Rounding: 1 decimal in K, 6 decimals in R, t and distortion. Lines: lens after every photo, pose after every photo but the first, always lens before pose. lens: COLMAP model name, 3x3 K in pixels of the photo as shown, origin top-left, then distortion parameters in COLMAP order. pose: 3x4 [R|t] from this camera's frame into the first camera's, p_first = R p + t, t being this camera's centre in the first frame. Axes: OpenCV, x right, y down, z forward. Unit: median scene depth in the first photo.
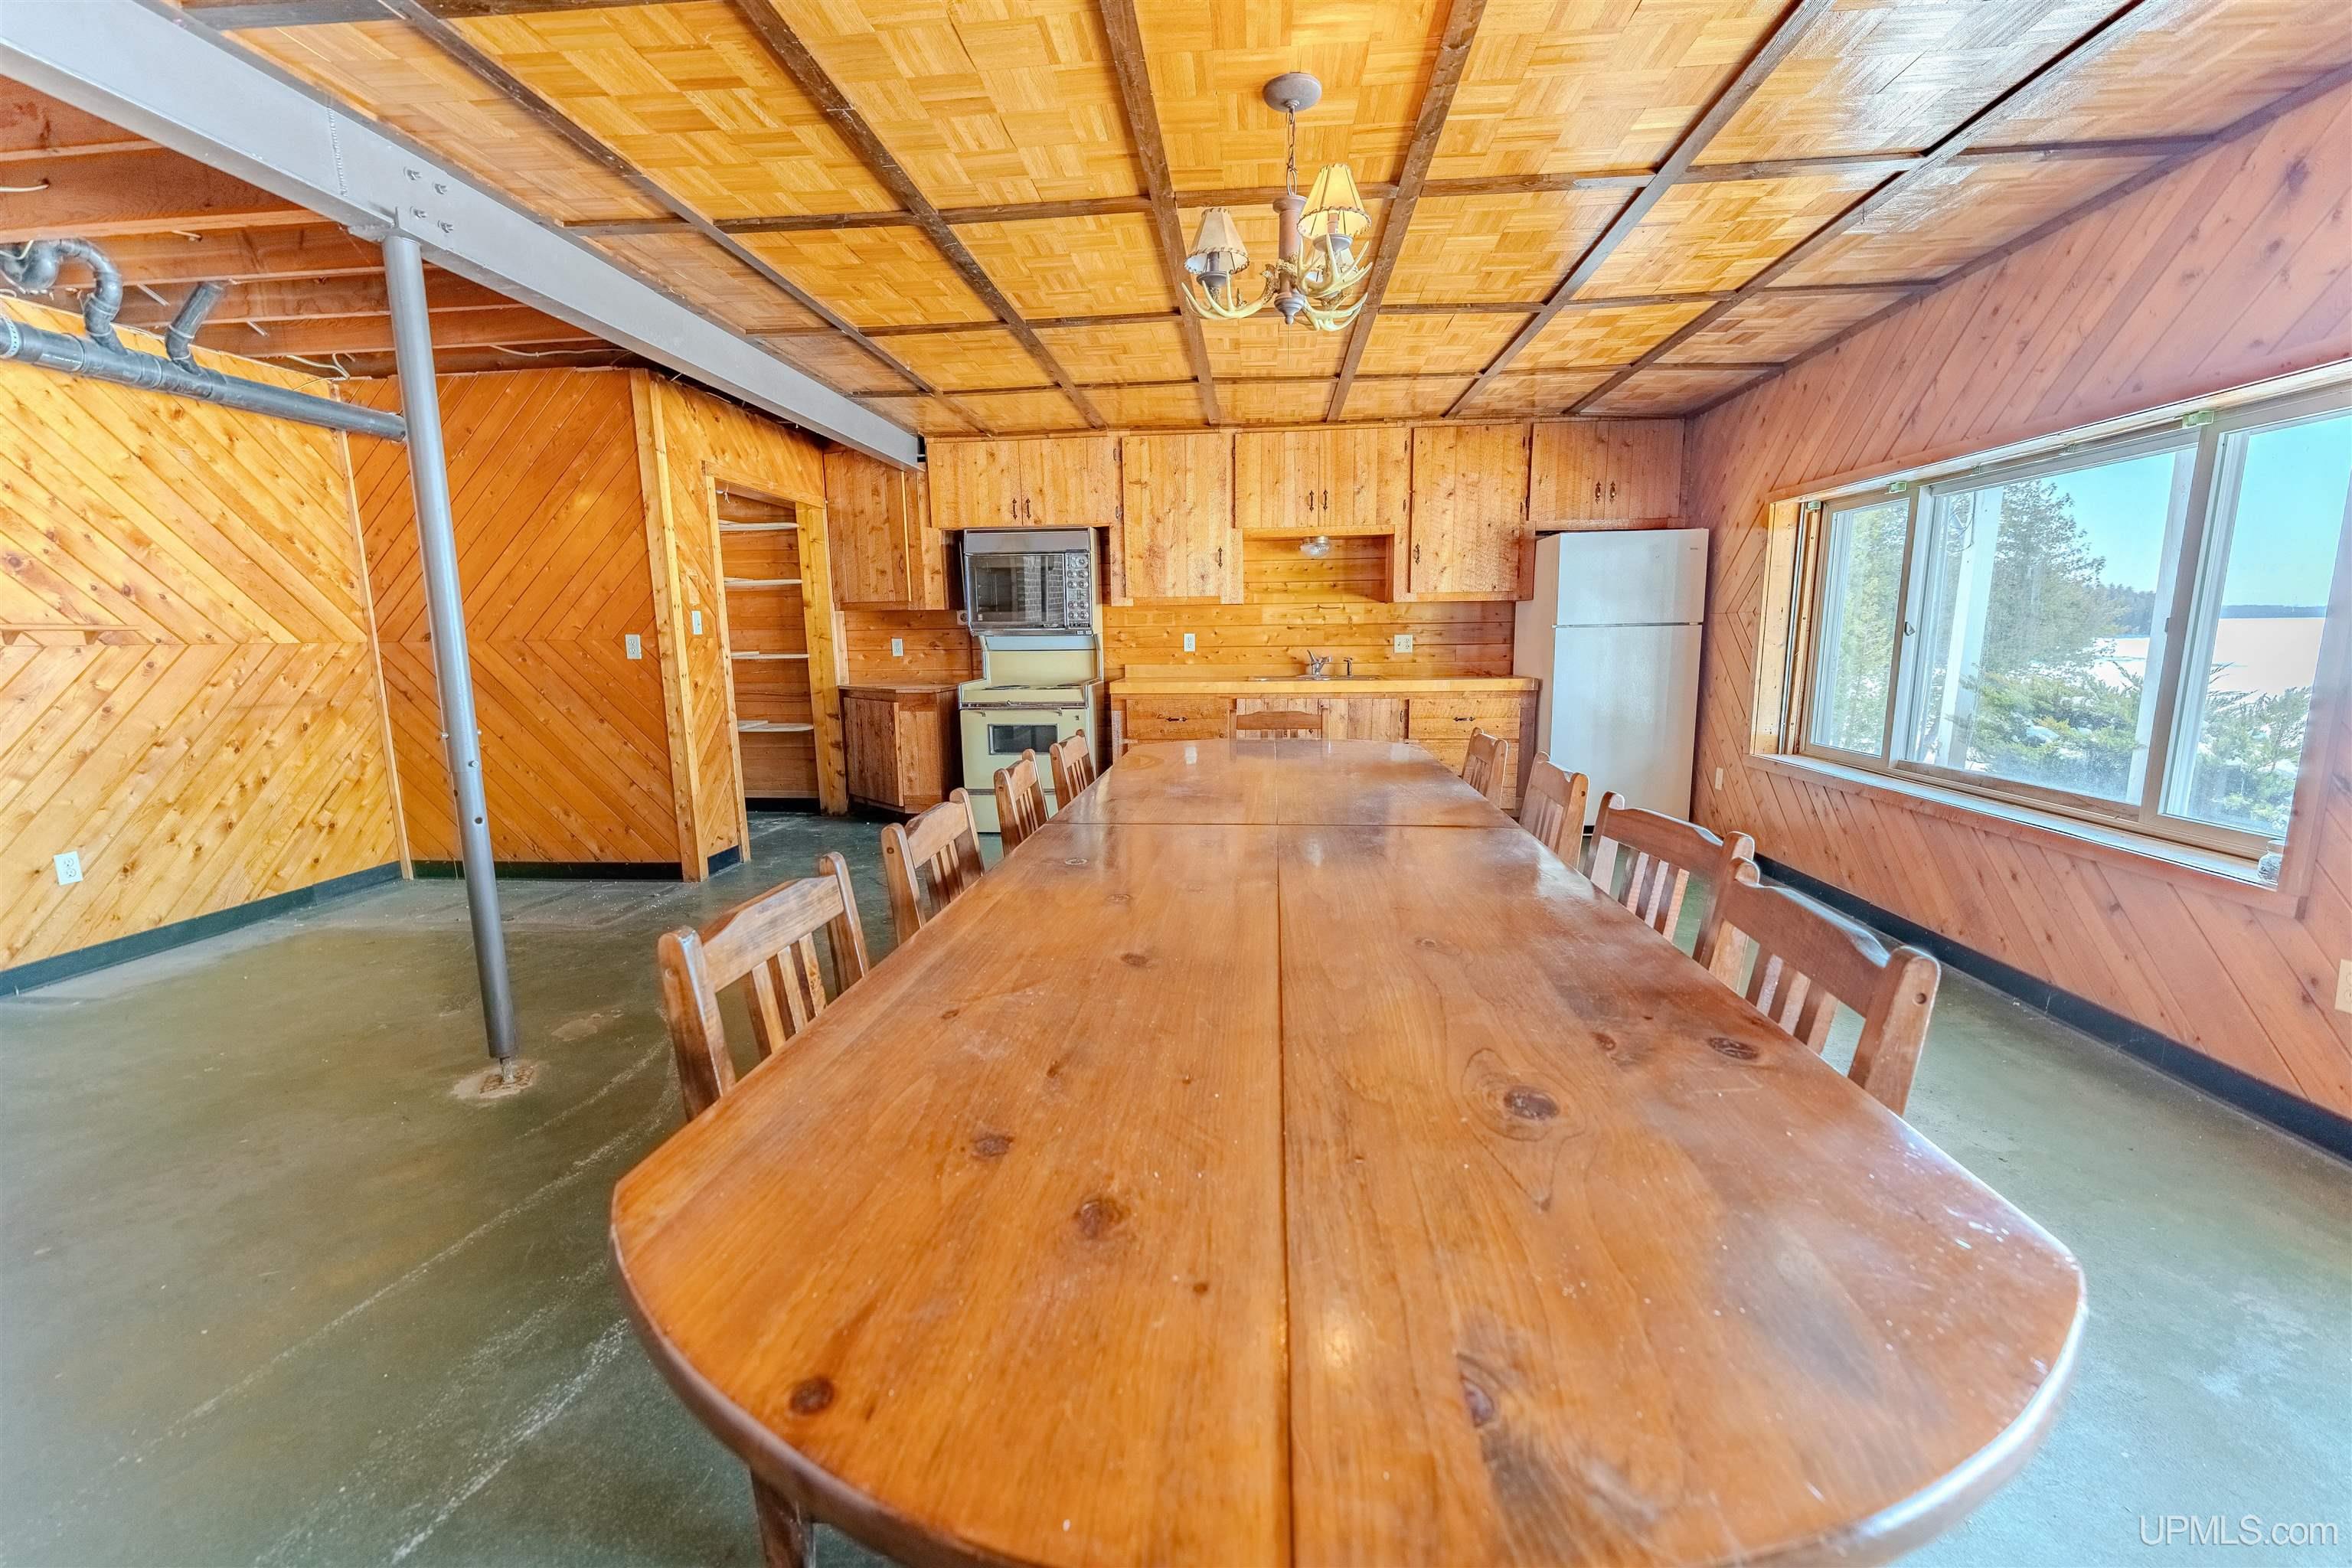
lens RADIAL K [[943.3, 0, 1180.4], [0, 943.3, 788.9], [0, 0, 1]] dist [0.000075, 0.000167]
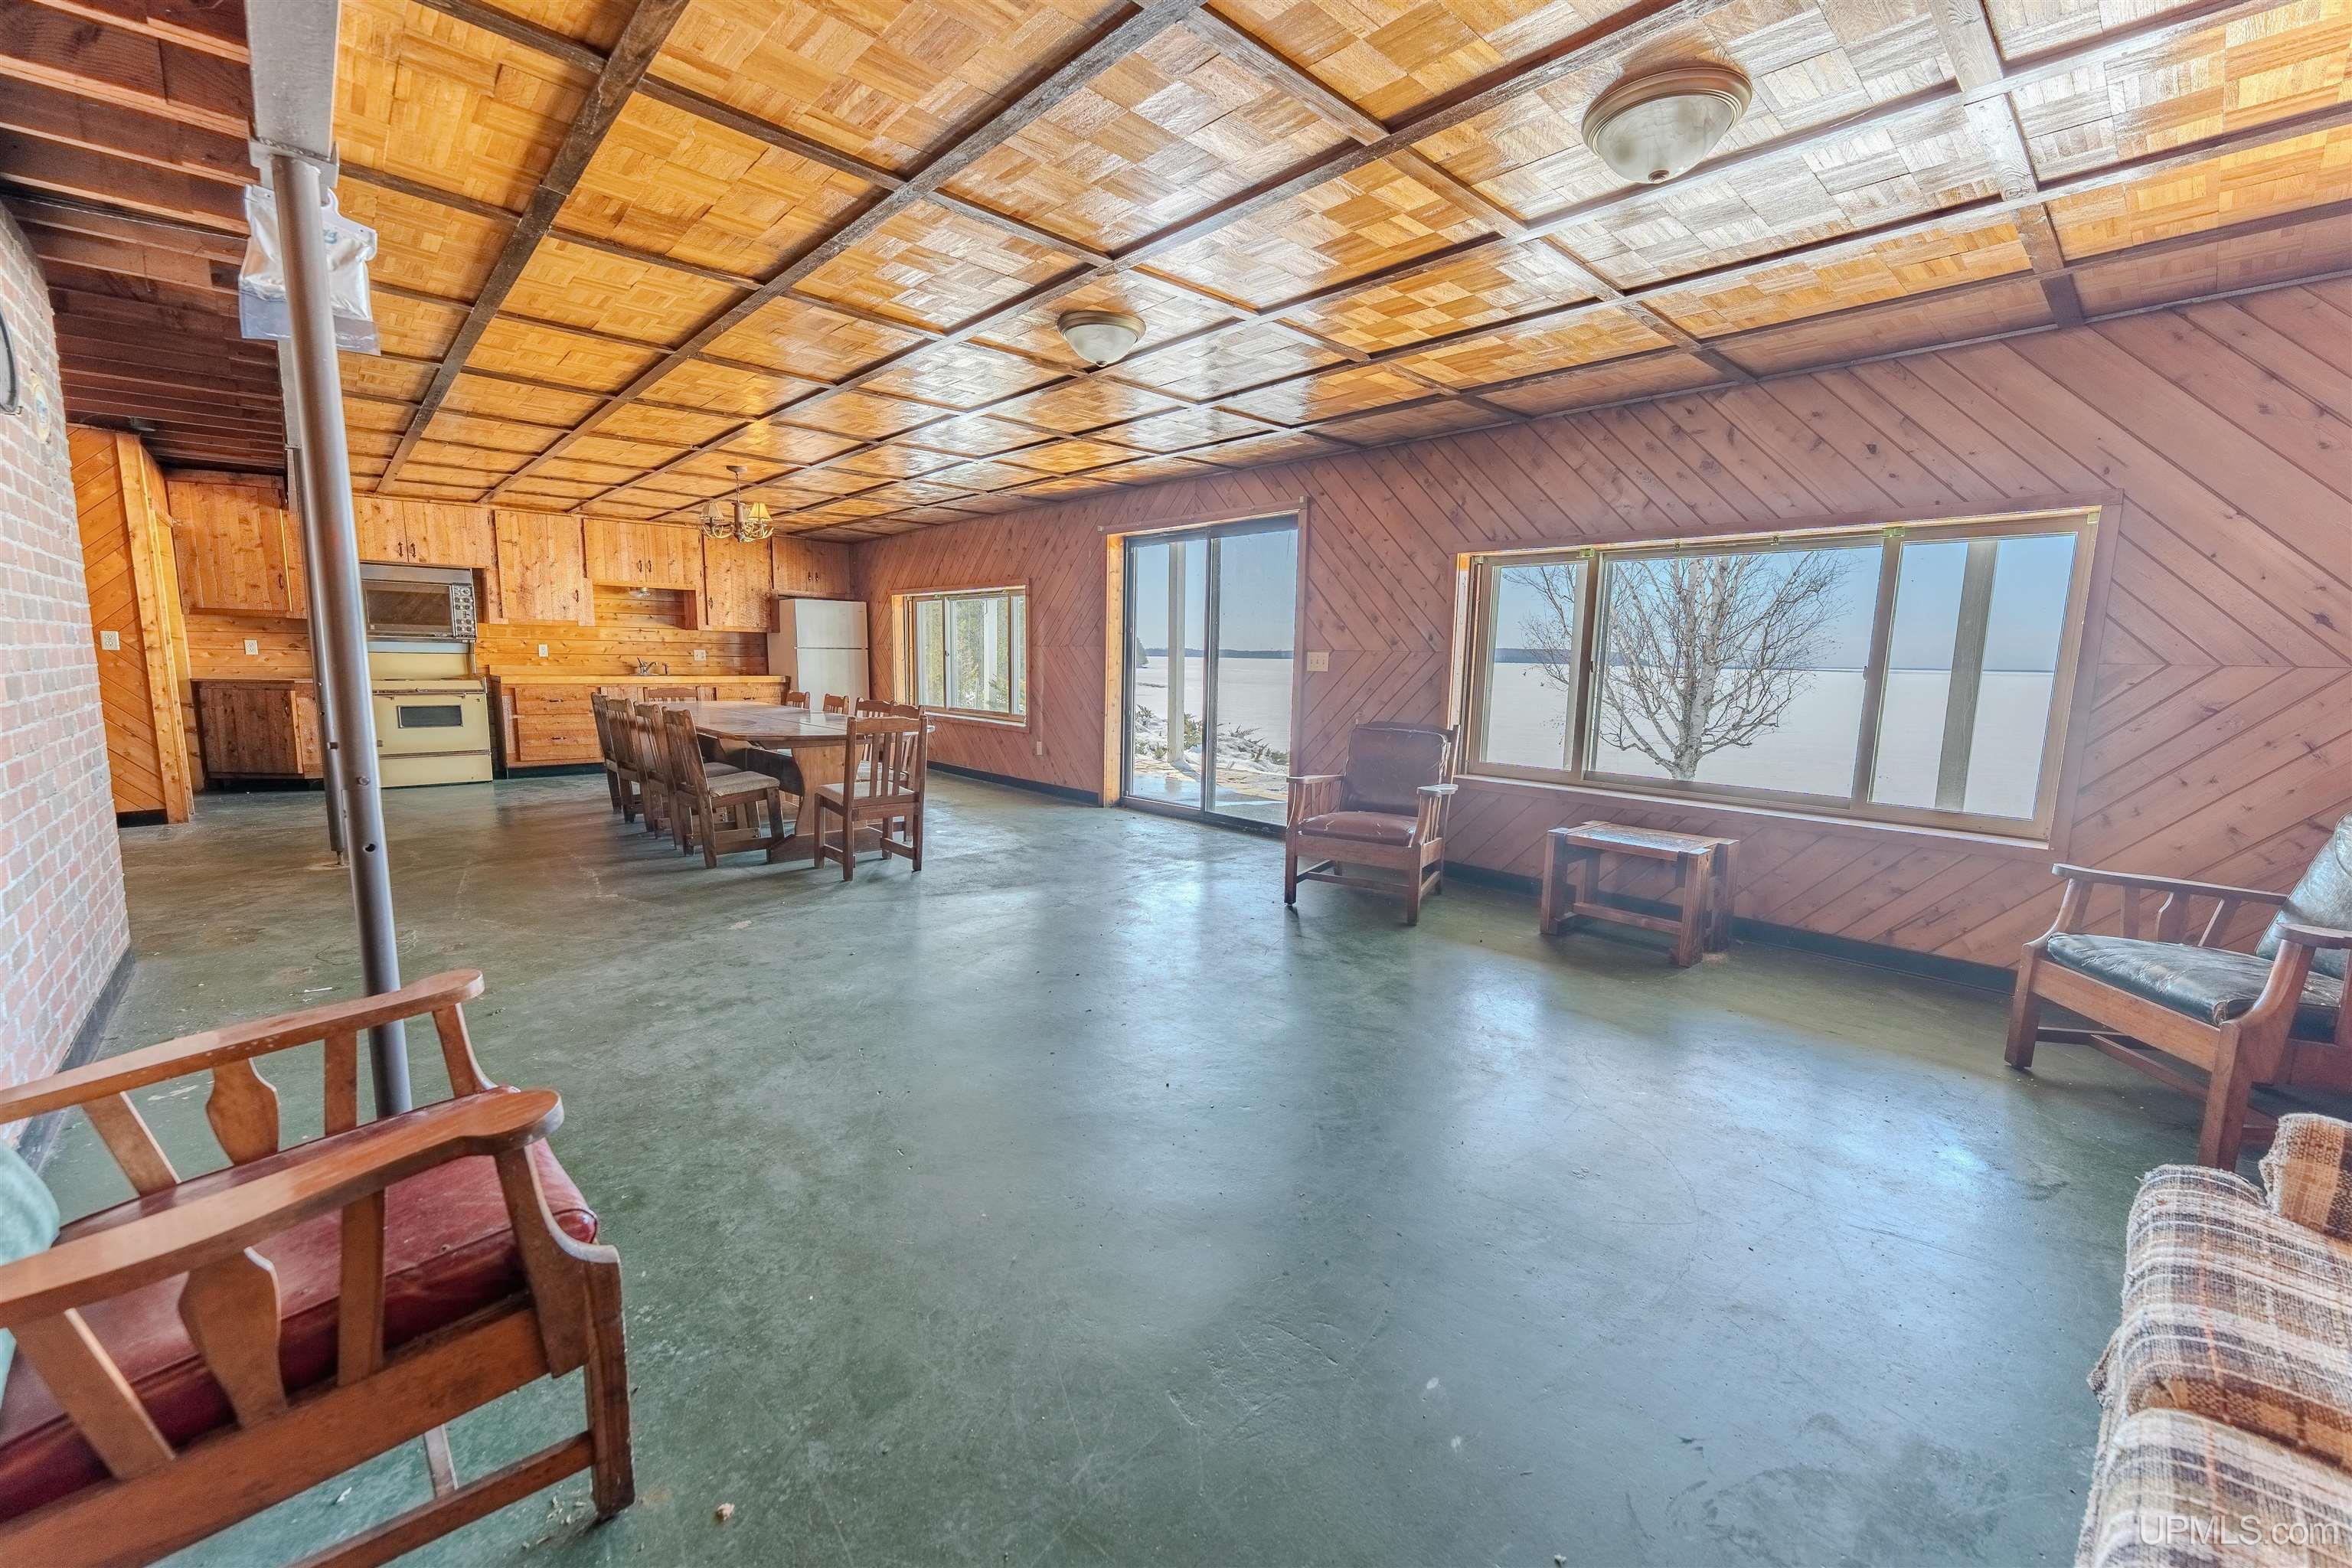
lens RADIAL K [[943.3, 0, 1176.4], [0, 943.3, 785.7], [0, 0, 1]] dist [0.000075, 0.000167]
pose [[0.664844, -0.076972, 0.743006, -0.476676], [0.095966, 0.995235, 0.017230, 0.131056], [-0.740792, 0.059848, 0.669063, -0.740416]]
